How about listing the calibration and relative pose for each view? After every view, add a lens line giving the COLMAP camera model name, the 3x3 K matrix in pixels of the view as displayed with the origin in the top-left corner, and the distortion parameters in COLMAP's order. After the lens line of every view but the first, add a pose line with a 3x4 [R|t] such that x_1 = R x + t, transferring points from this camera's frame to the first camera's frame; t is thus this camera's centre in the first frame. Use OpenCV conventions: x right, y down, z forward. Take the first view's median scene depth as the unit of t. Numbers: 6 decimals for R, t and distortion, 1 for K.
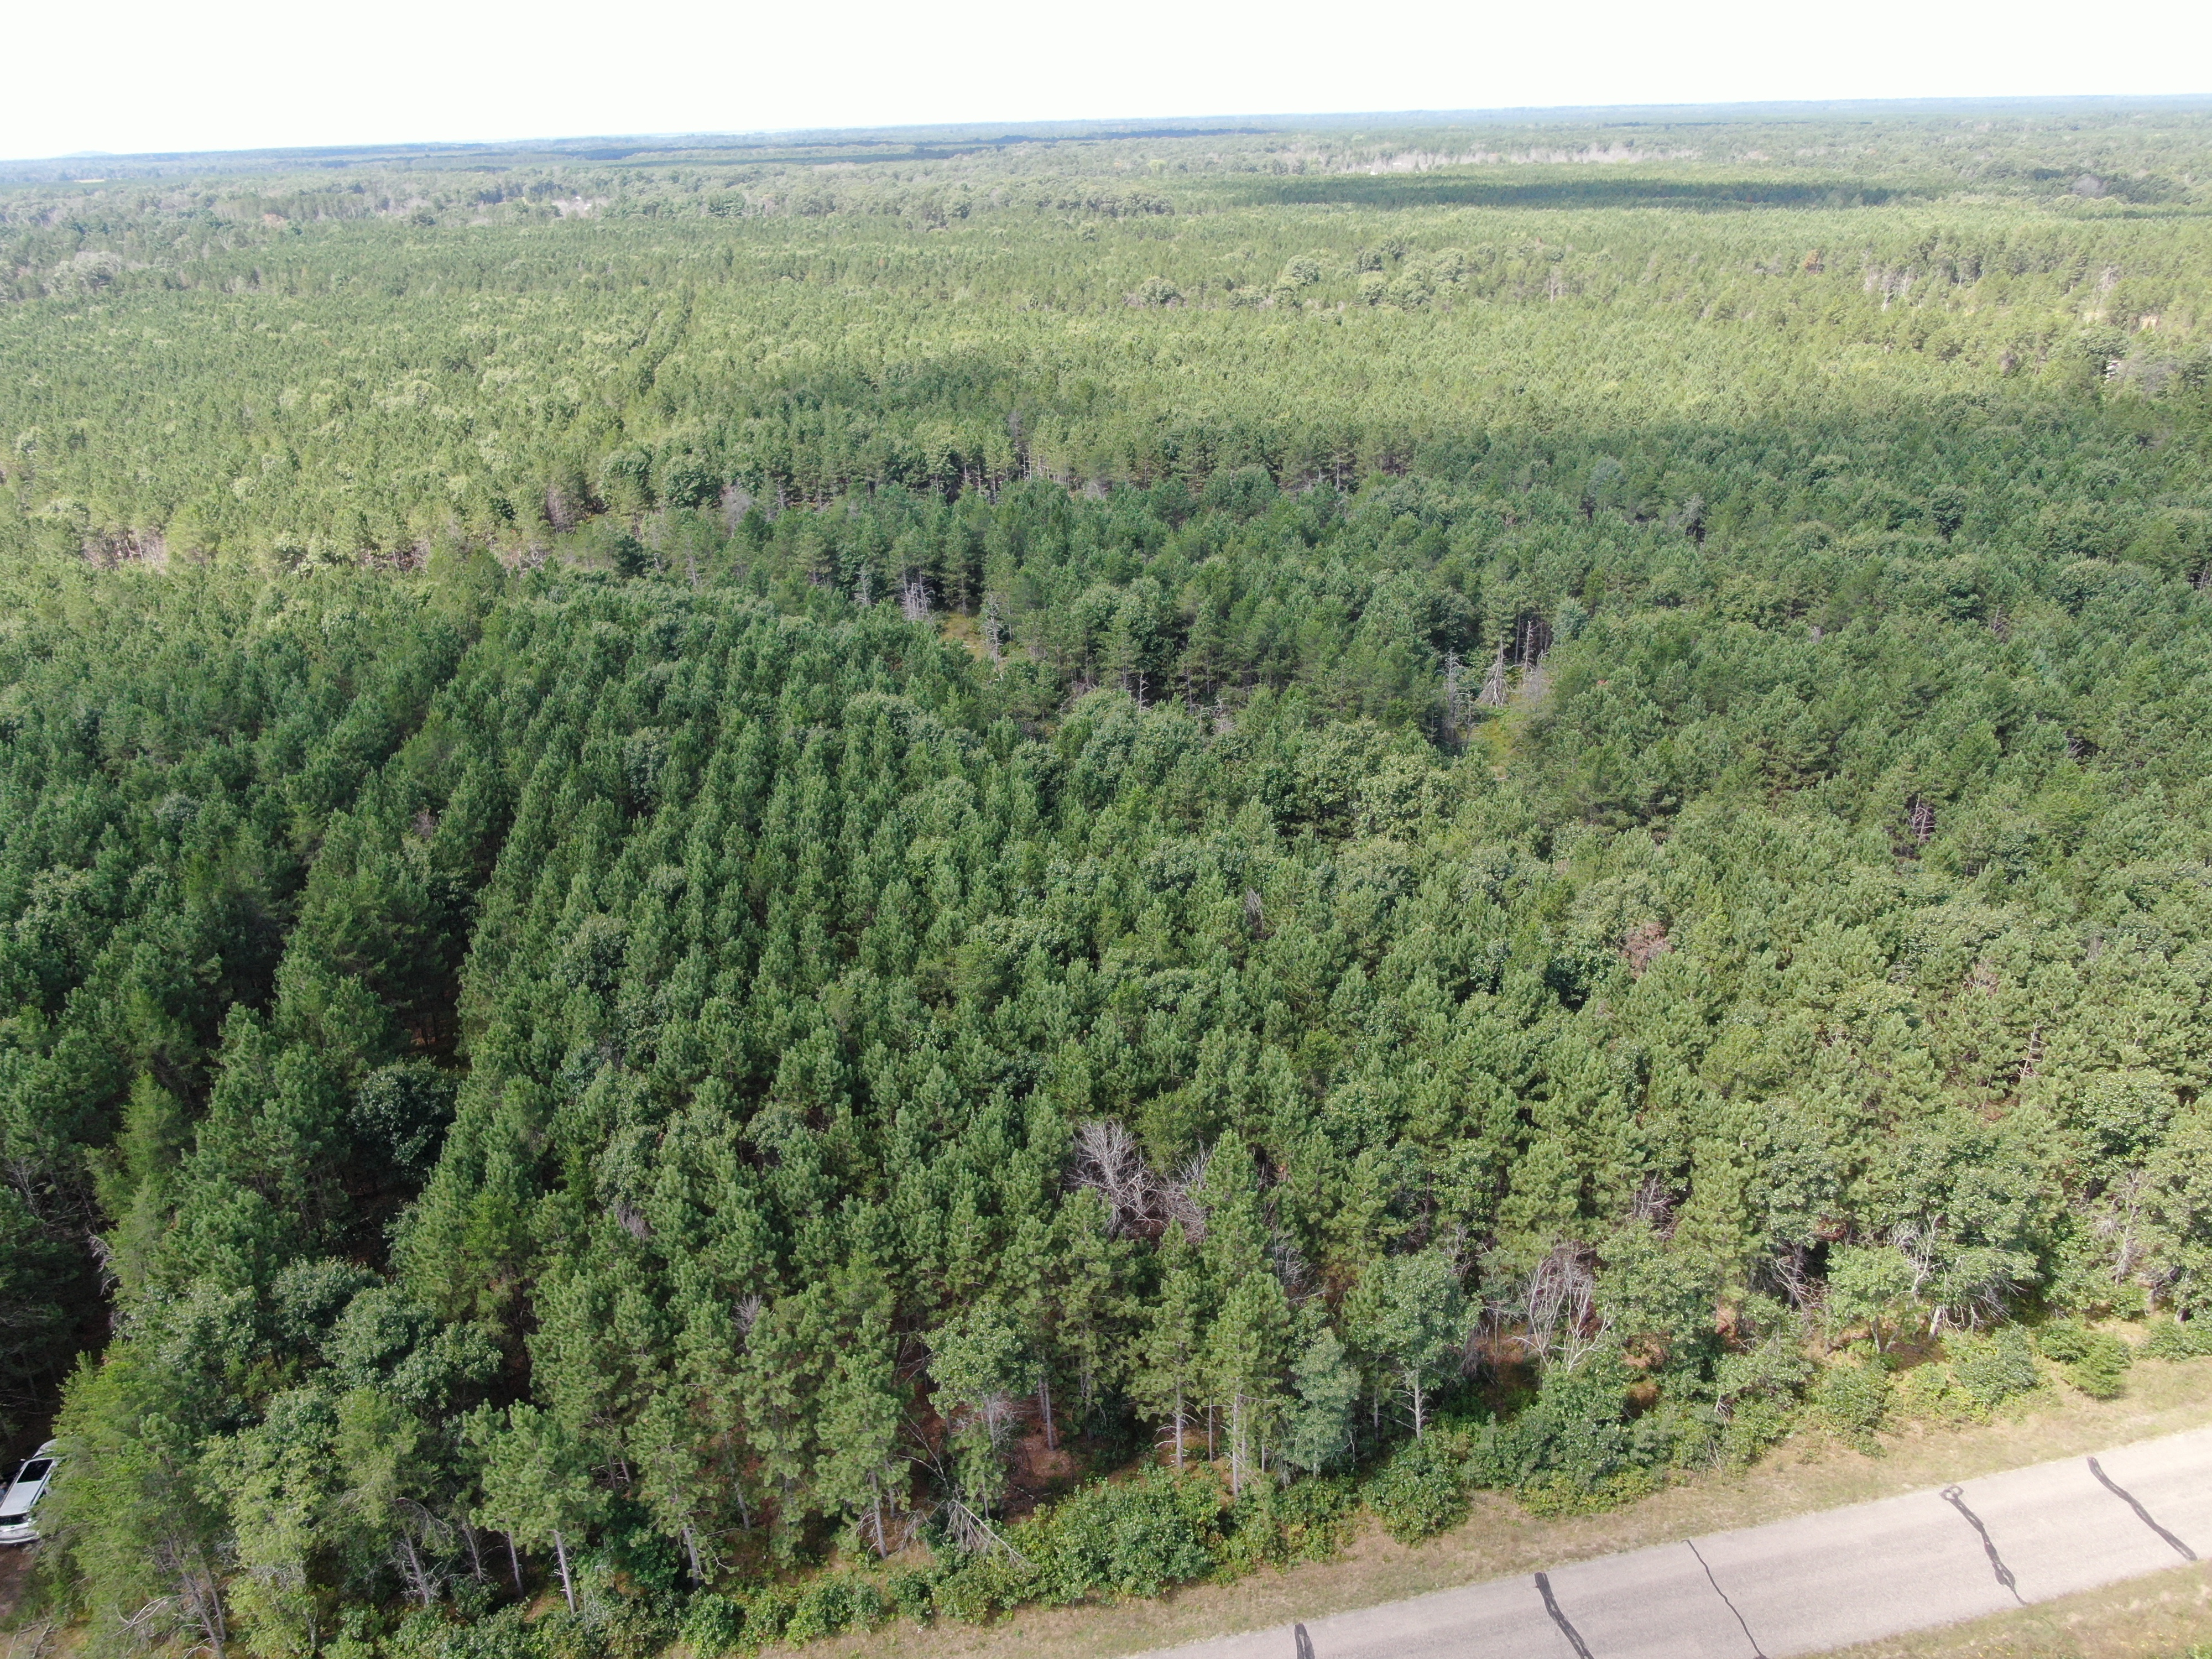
lens RADIAL K [[1589.0, 0, 1109.9], [0, 1589.0, 830.5], [0, 0, 1]] dist [-0.020773, 0.003787]
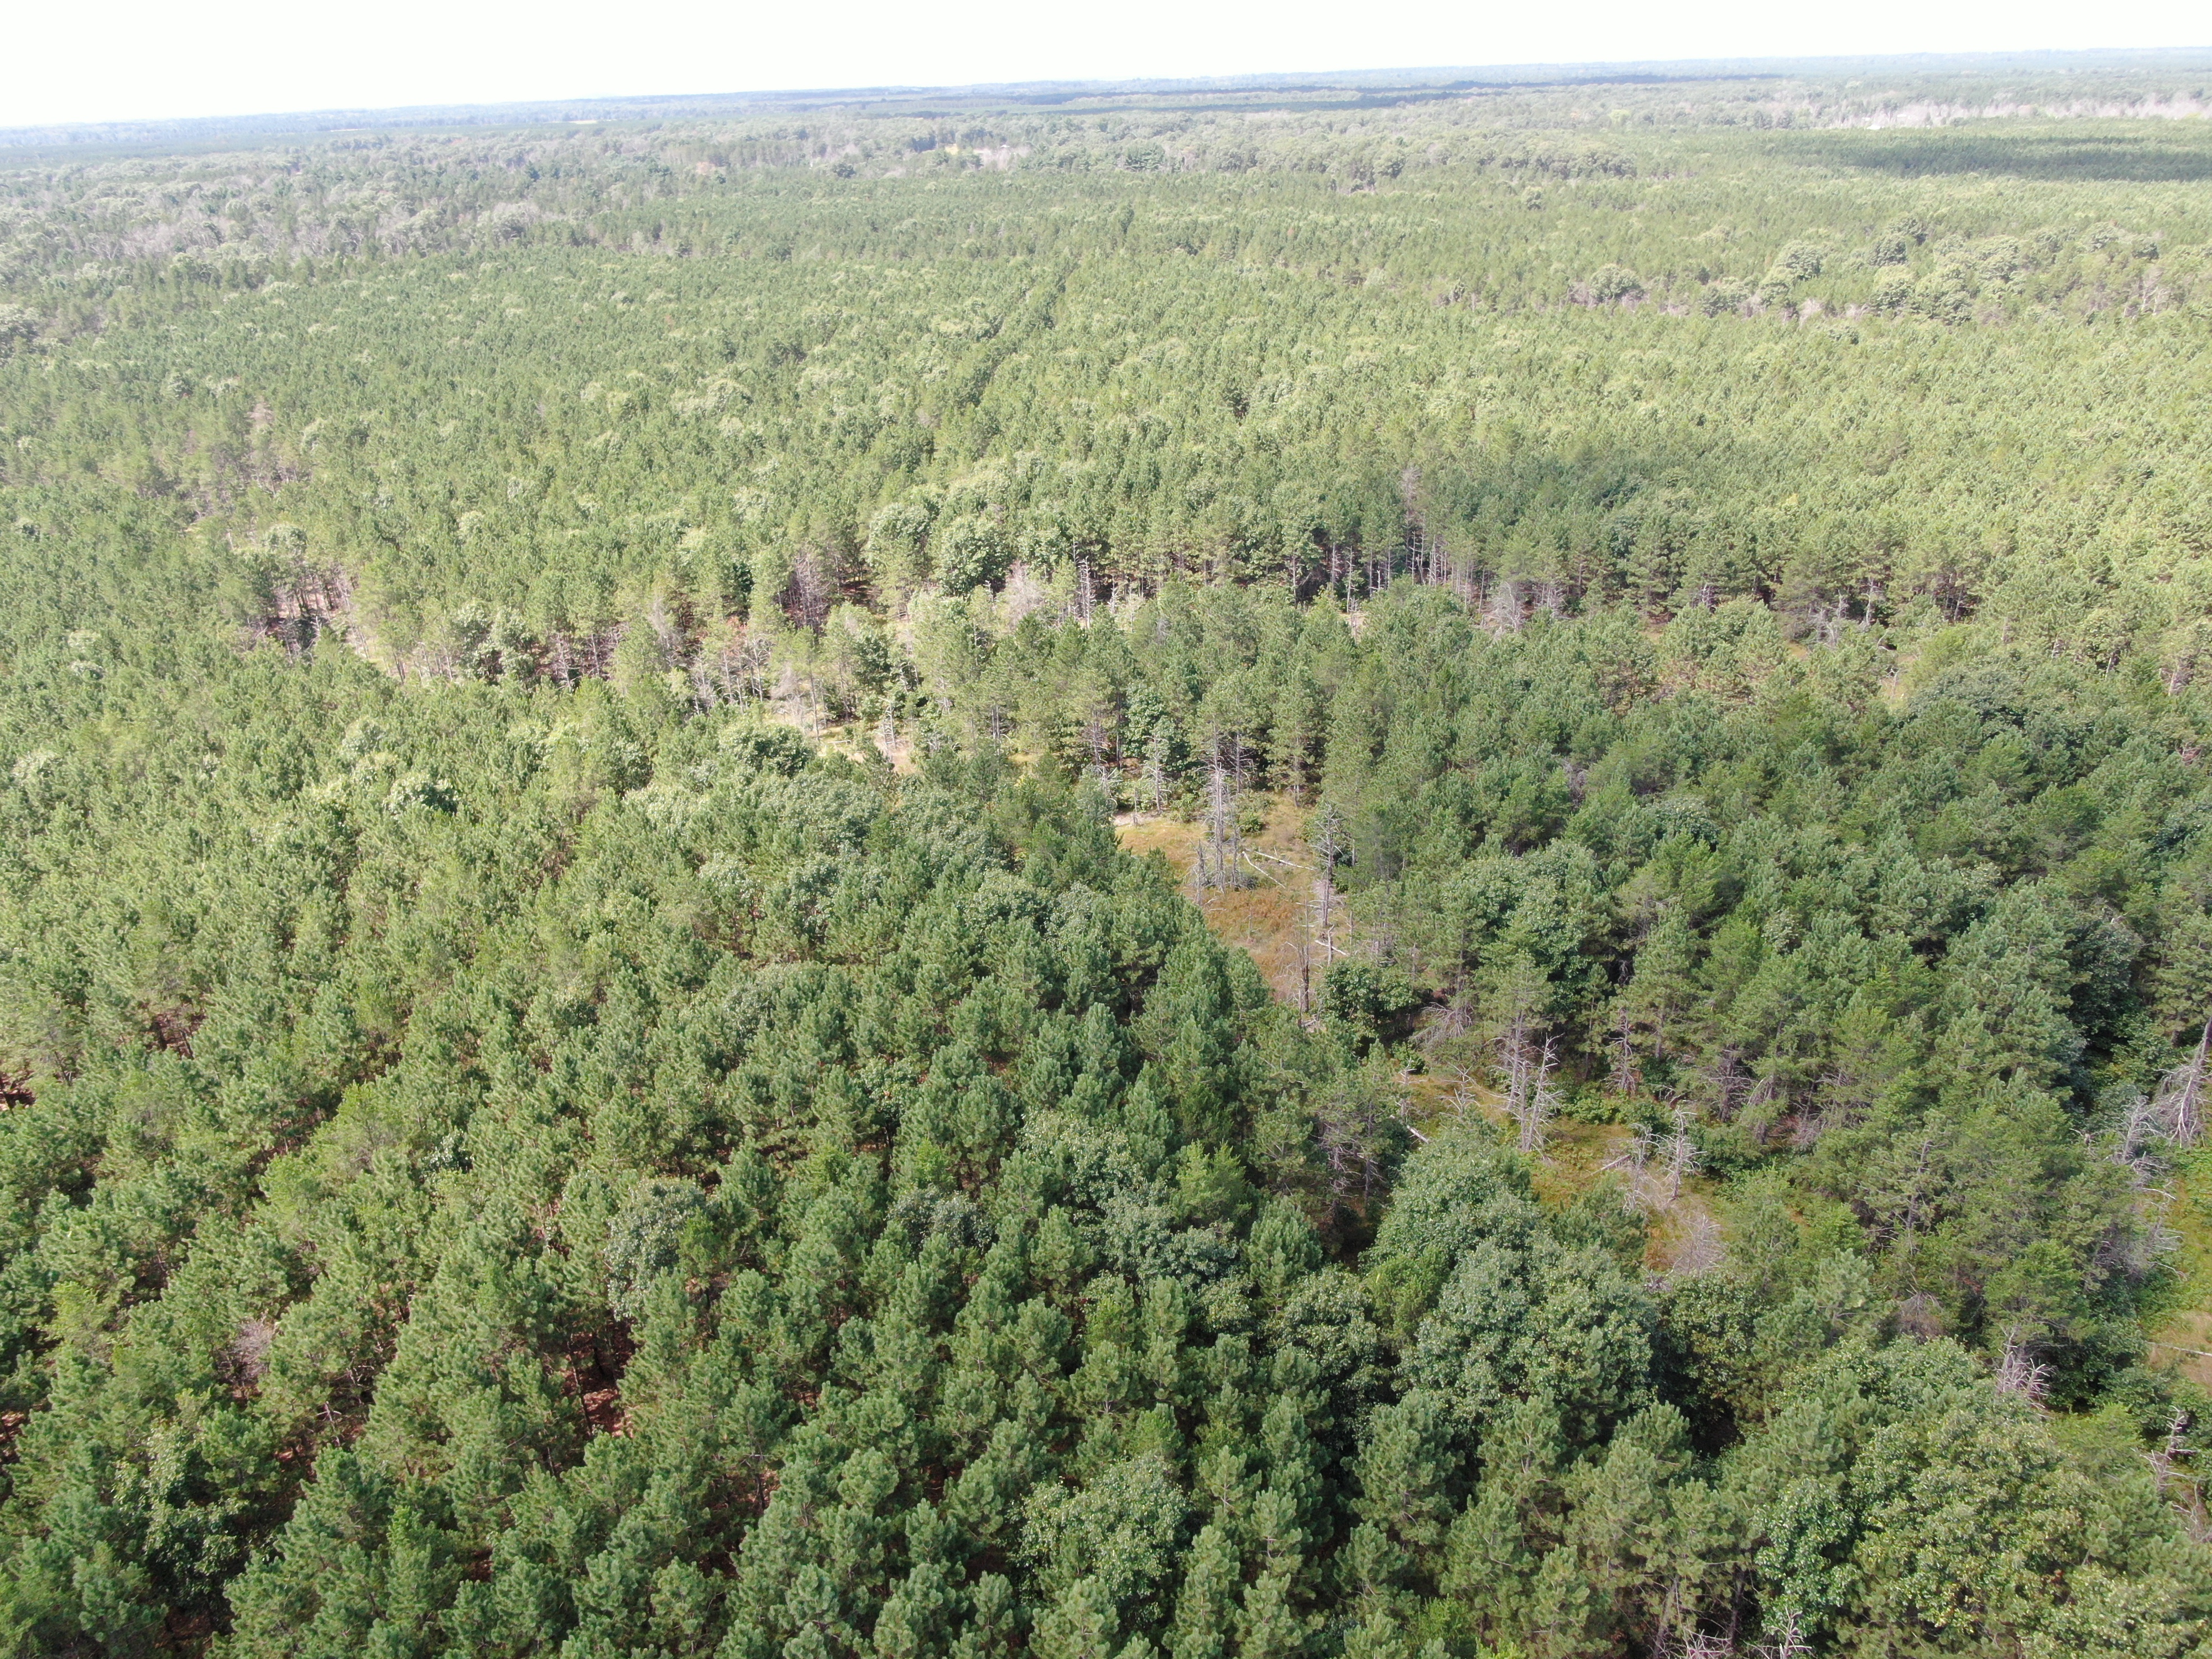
lens RADIAL K [[1589.0, 0, 1109.9], [0, 1589.0, 830.5], [0, 0, 1]] dist [-0.020773, 0.003787]
pose [[0.967455, 0.106229, -0.229665, -0.013034], [-0.099346, 0.994193, 0.041358, -0.225401], [0.232724, -0.017196, 0.972391, 0.467677]]
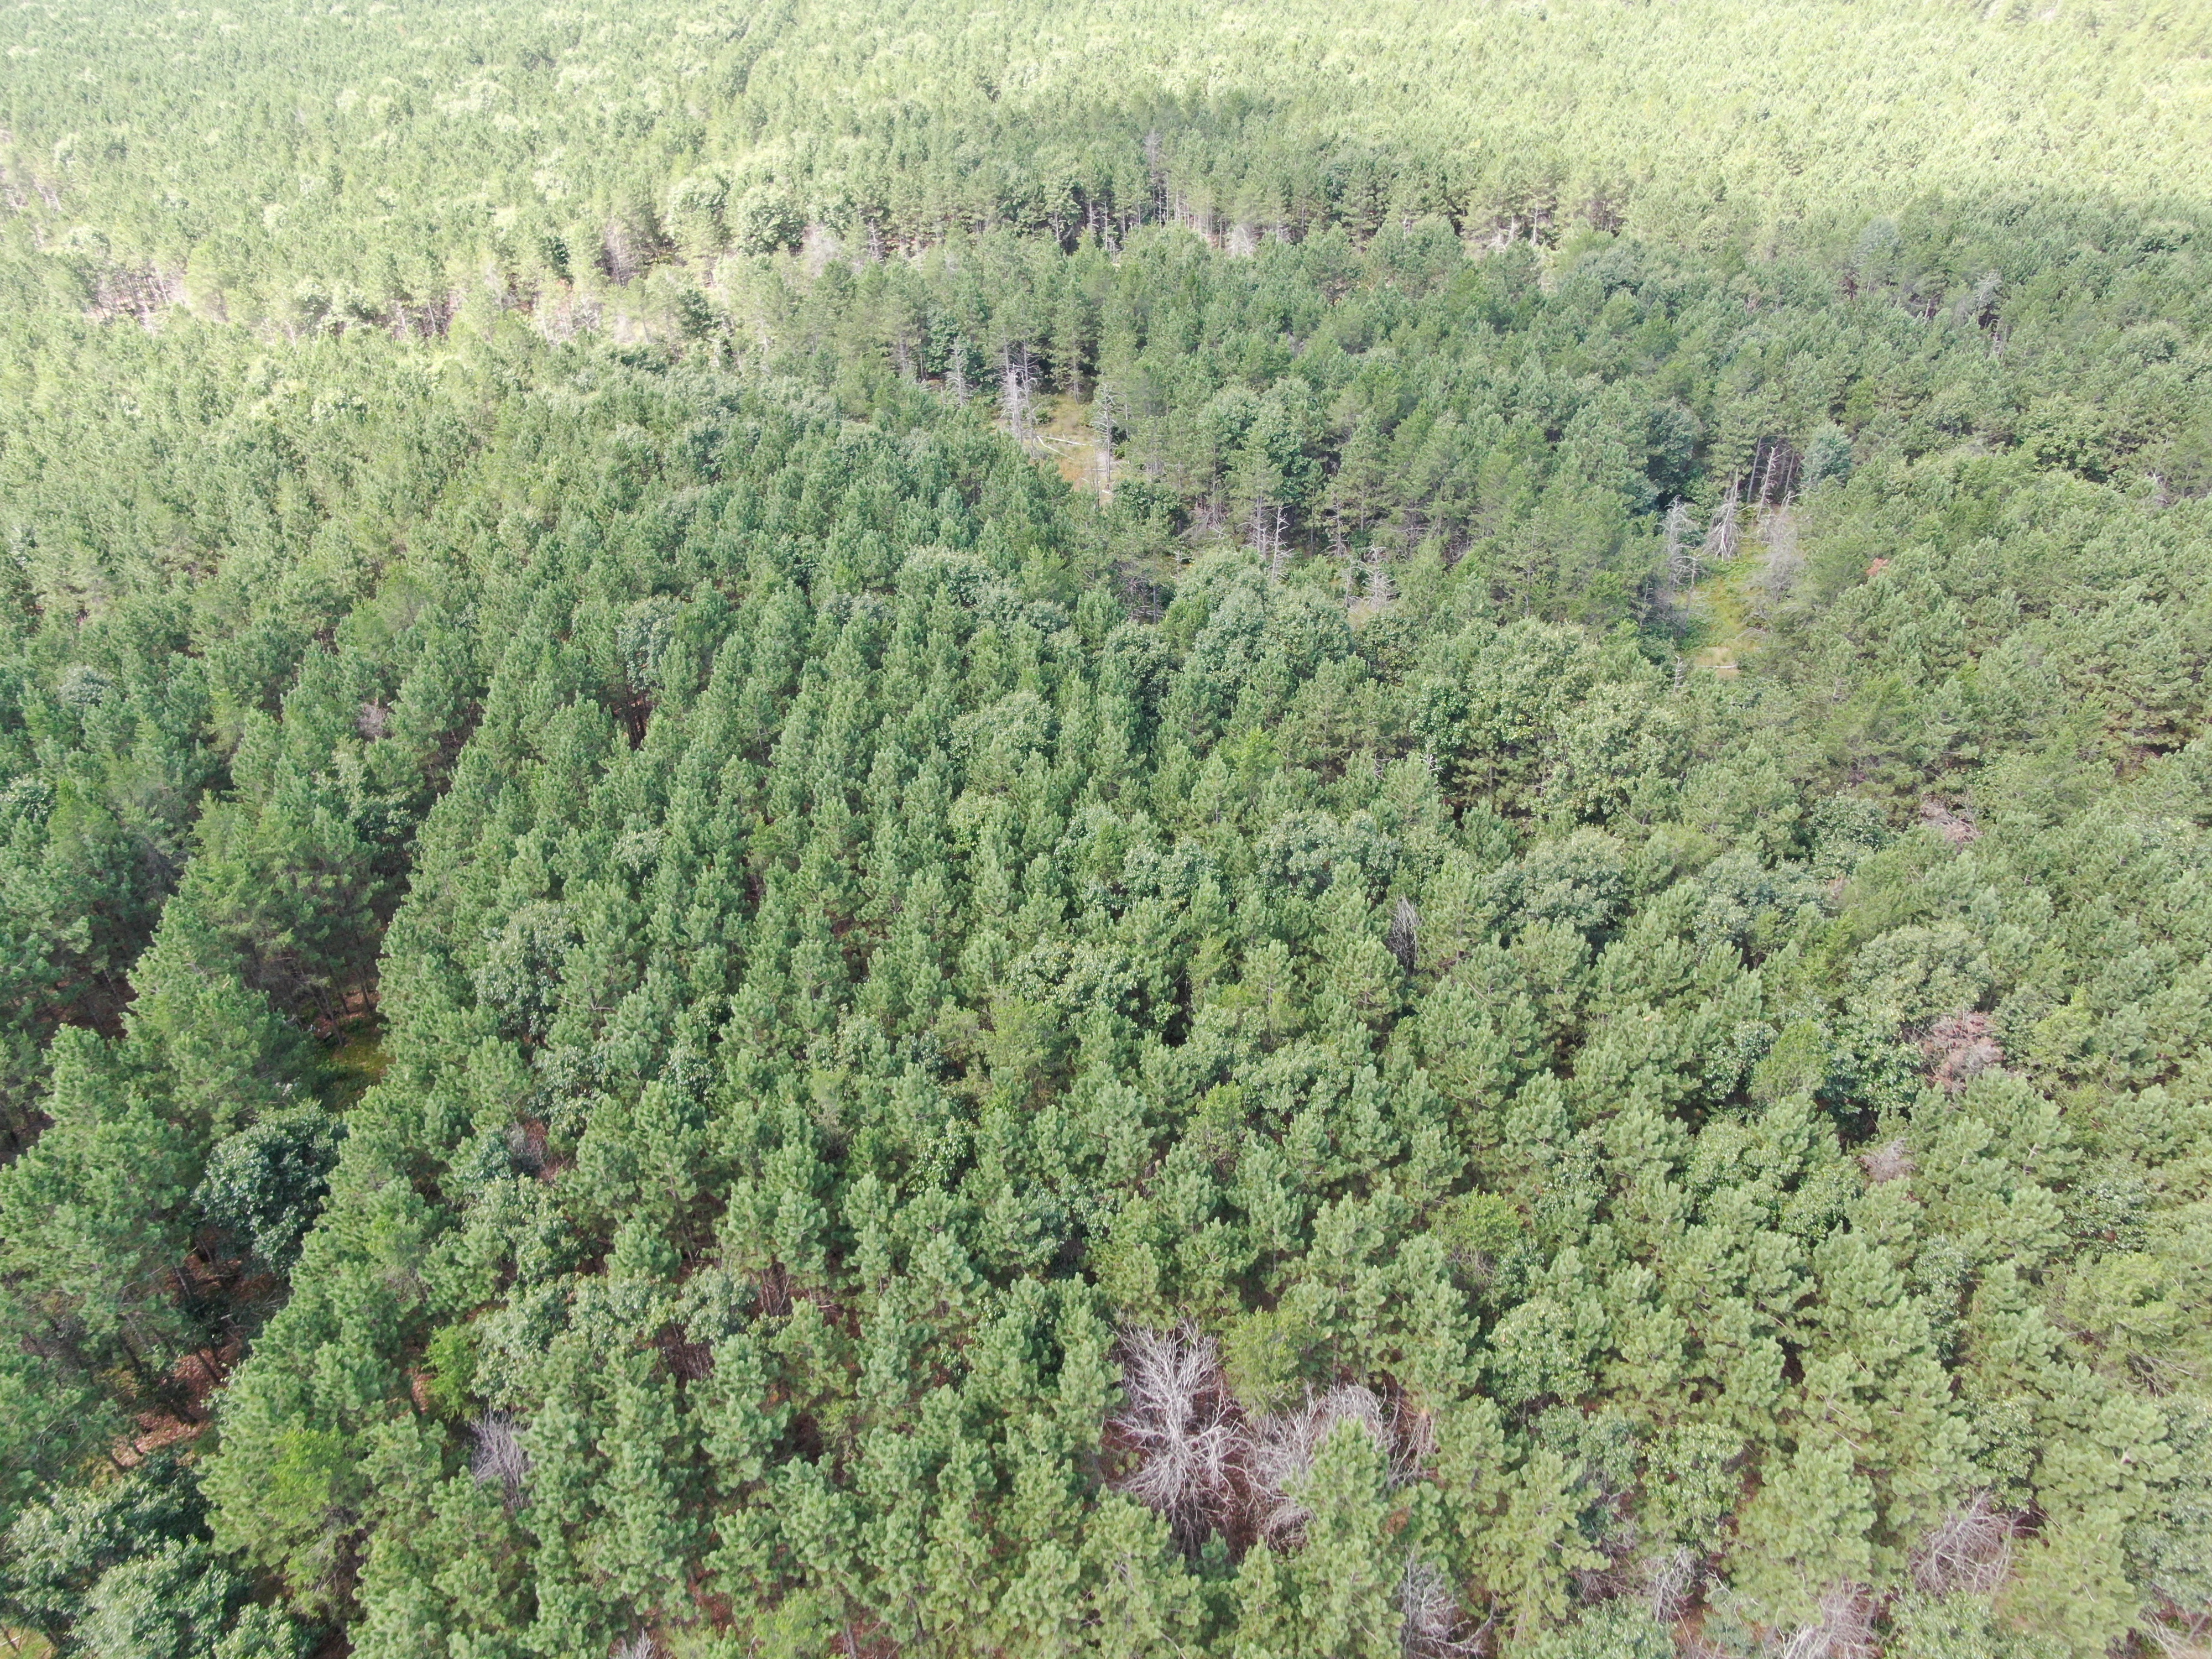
lens RADIAL K [[1589.0, 0, 1109.9], [0, 1589.0, 830.5], [0, 0, 1]] dist [-0.020773, 0.003787]
pose [[0.995529, 0.050092, -0.080079, 0.008262], [-0.035252, 0.983578, 0.177008, -0.095100], [0.087631, -0.173394, 0.980946, 0.211572]]
